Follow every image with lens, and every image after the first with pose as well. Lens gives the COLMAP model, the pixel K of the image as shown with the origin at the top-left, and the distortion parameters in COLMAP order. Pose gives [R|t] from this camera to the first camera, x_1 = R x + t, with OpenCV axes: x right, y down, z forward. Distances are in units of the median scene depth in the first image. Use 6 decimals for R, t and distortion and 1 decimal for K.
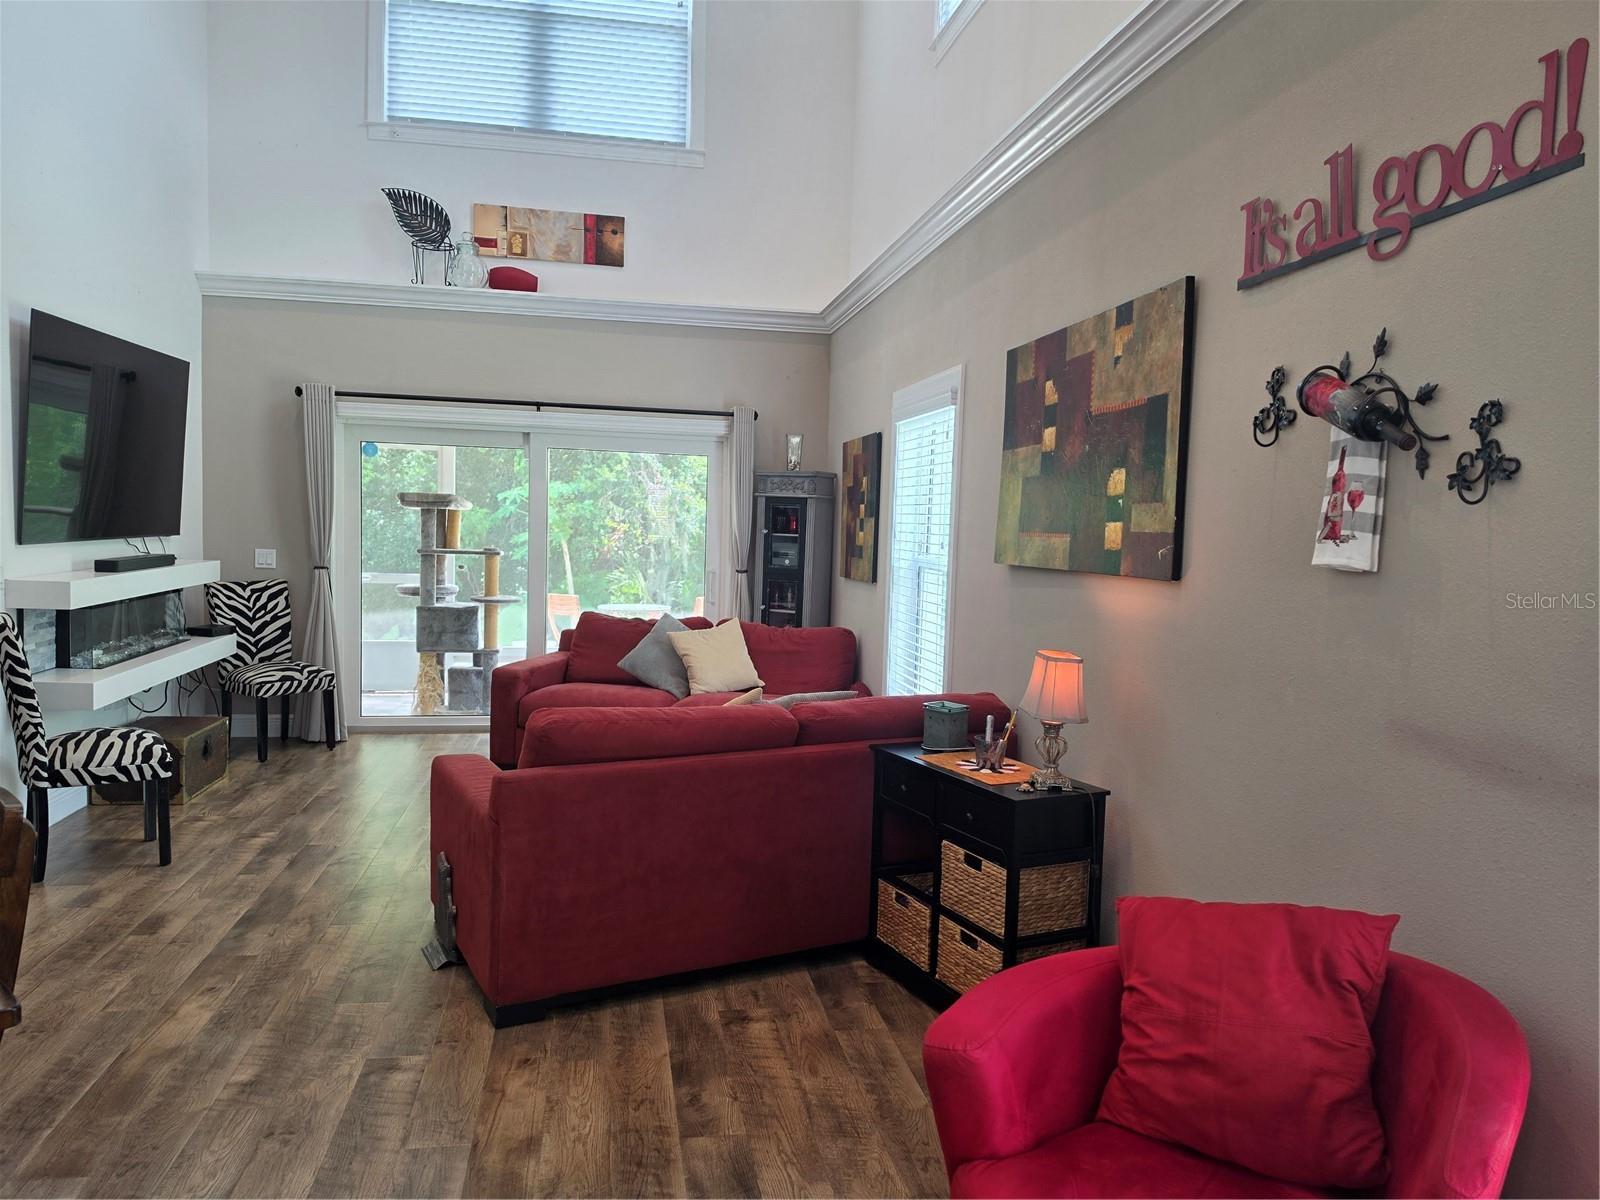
lens RADIAL K [[1097.9, 0, 794.0], [0, 1097.9, 602.8], [0, 0, 1]] dist [0.076117, -0.103309]
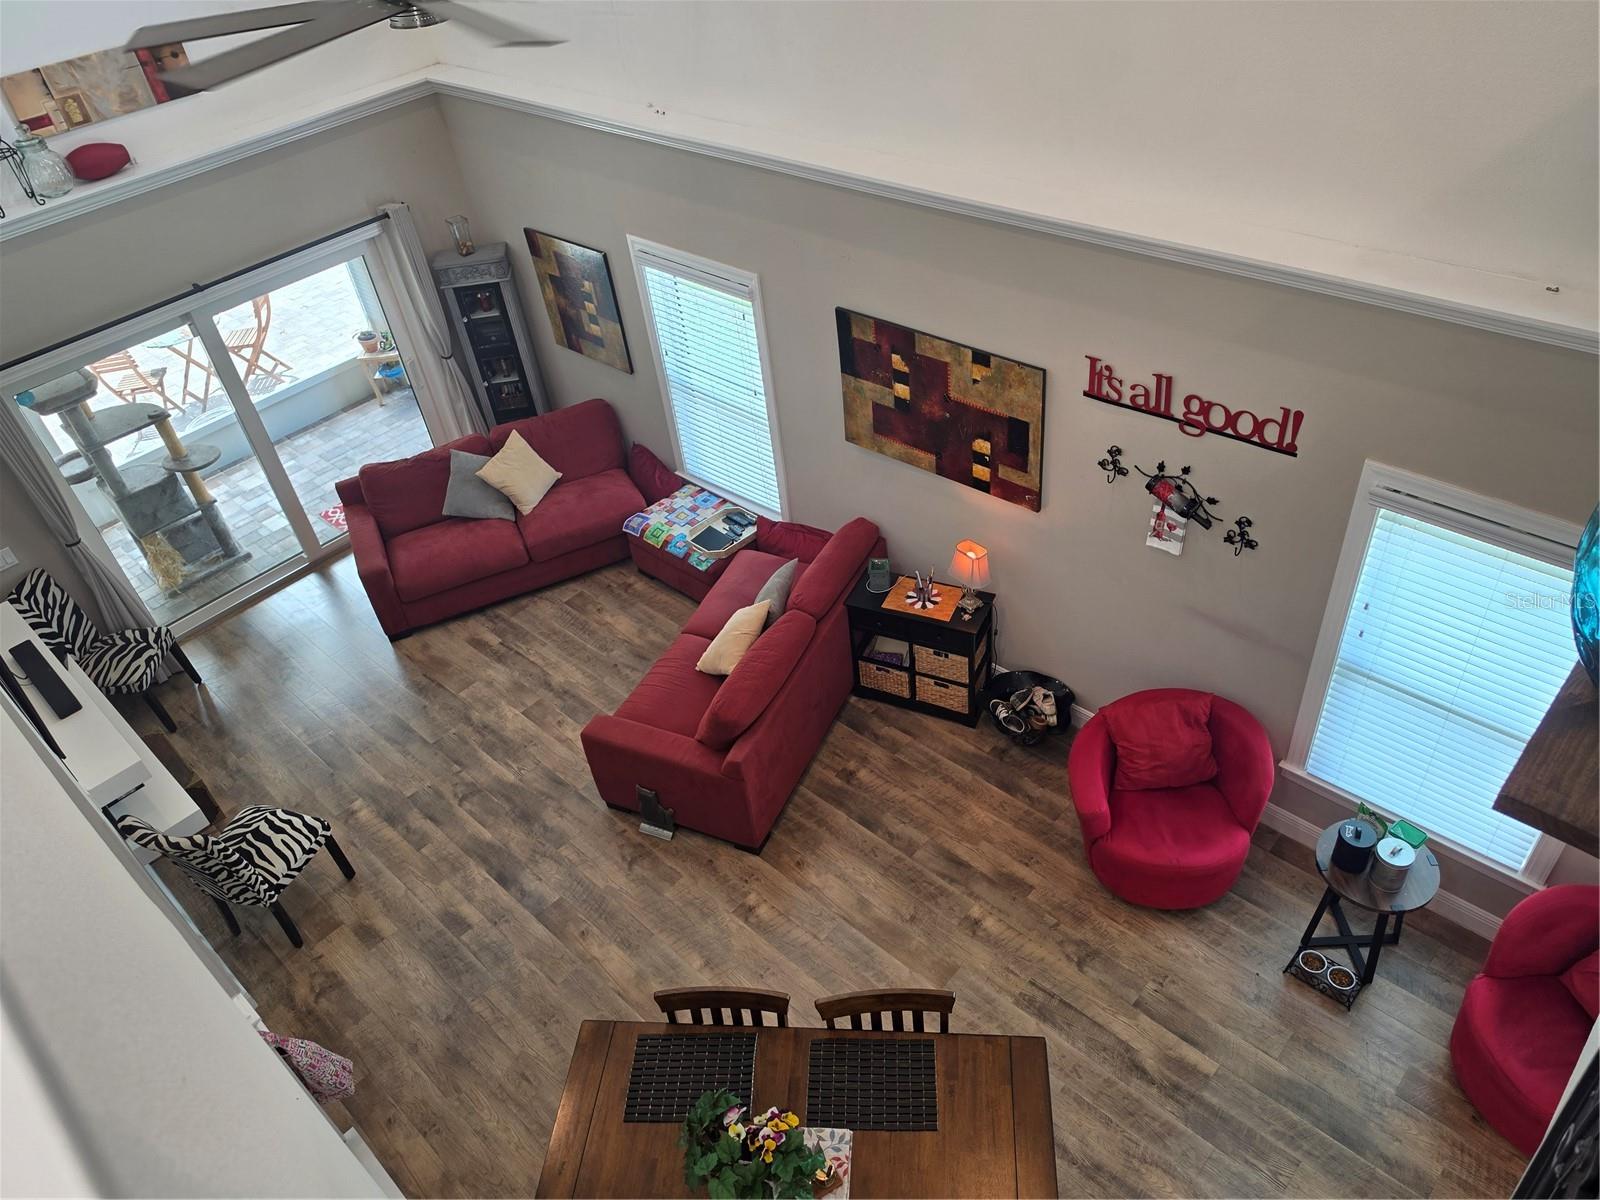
lens RADIAL K [[1095.9, 0, 804.8], [0, 1095.9, 597.8], [0, 0, 1]] dist [0.126611, -0.208570]
pose [[0.790872, -0.473059, 0.388247, -0.495776], [0.171173, 0.780083, 0.601806, -0.710340], [-0.587555, -0.409494, 0.697921, -0.089110]]
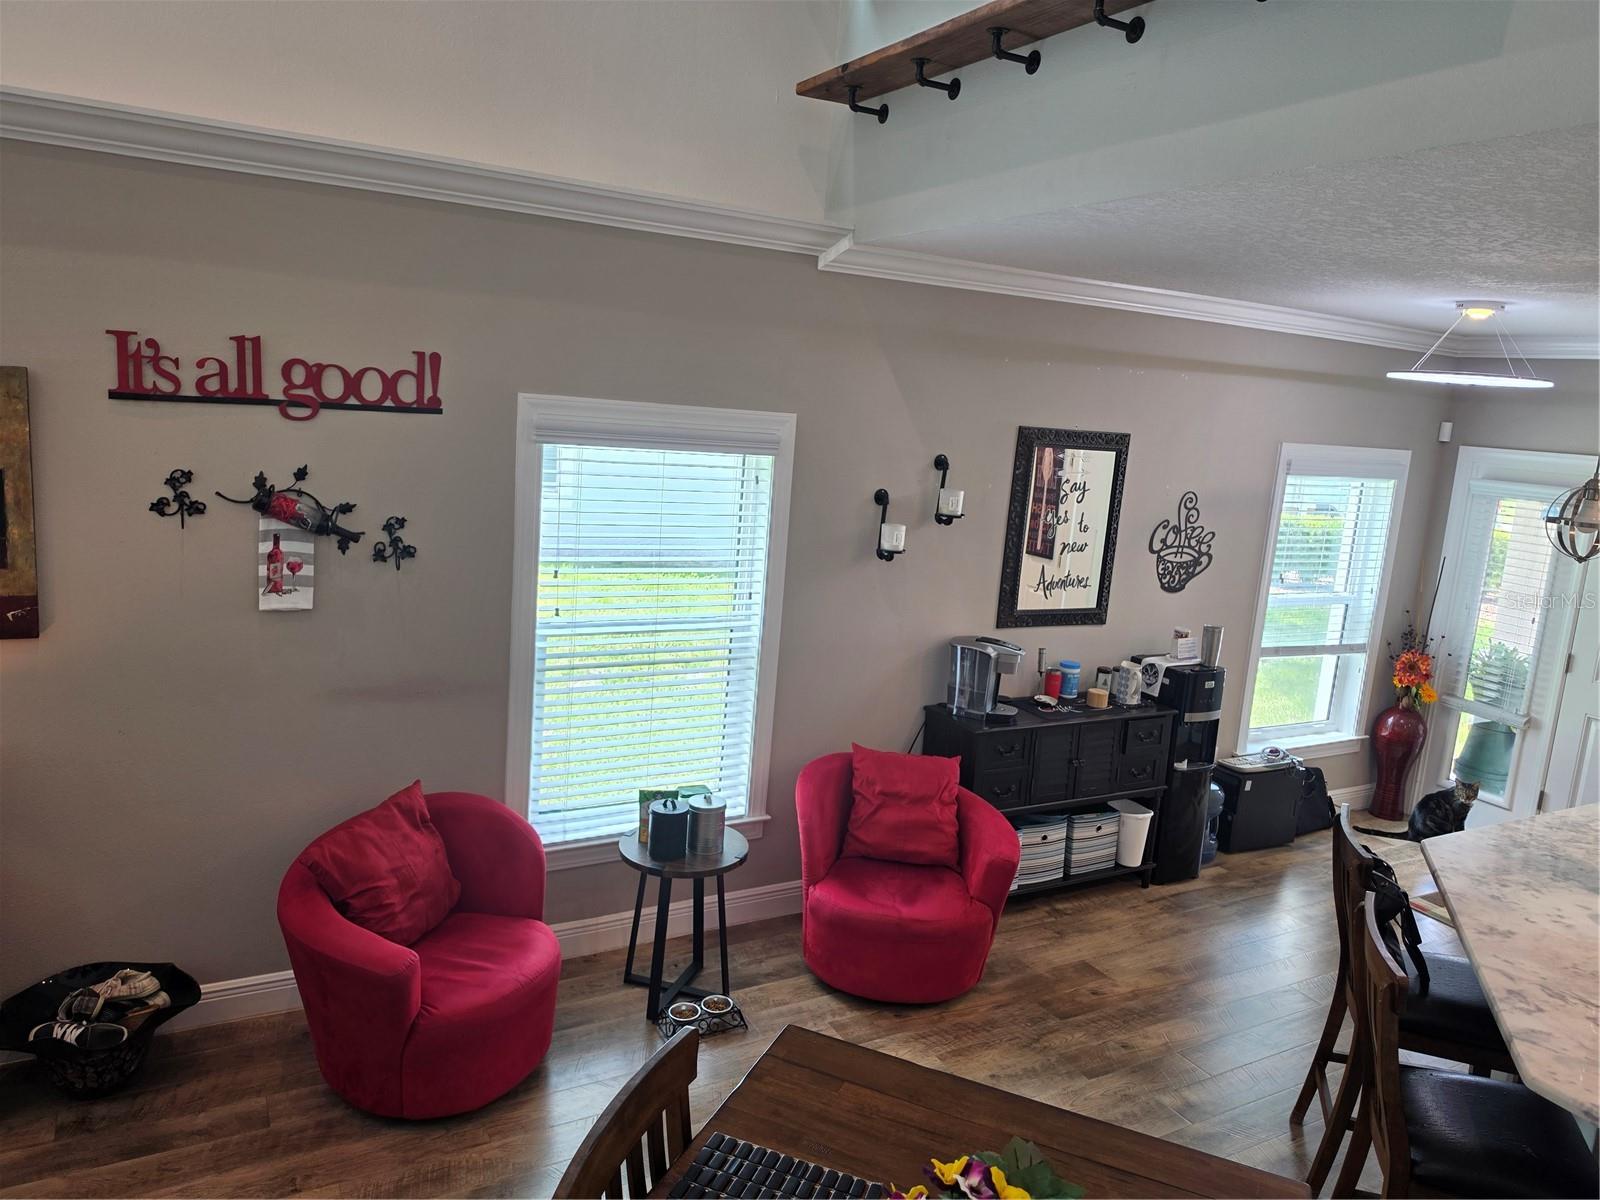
lens RADIAL K [[1110.9, 0, 811.6], [0, 1110.9, 584.3], [0, 0, 1]] dist [0.081127, -0.105855]
pose [[-0.328920, -0.216084, 0.919304, -0.613153], [-0.017045, 0.974670, 0.222999, -0.218566], [-0.944204, 0.057680, -0.324272, 0.402481]]
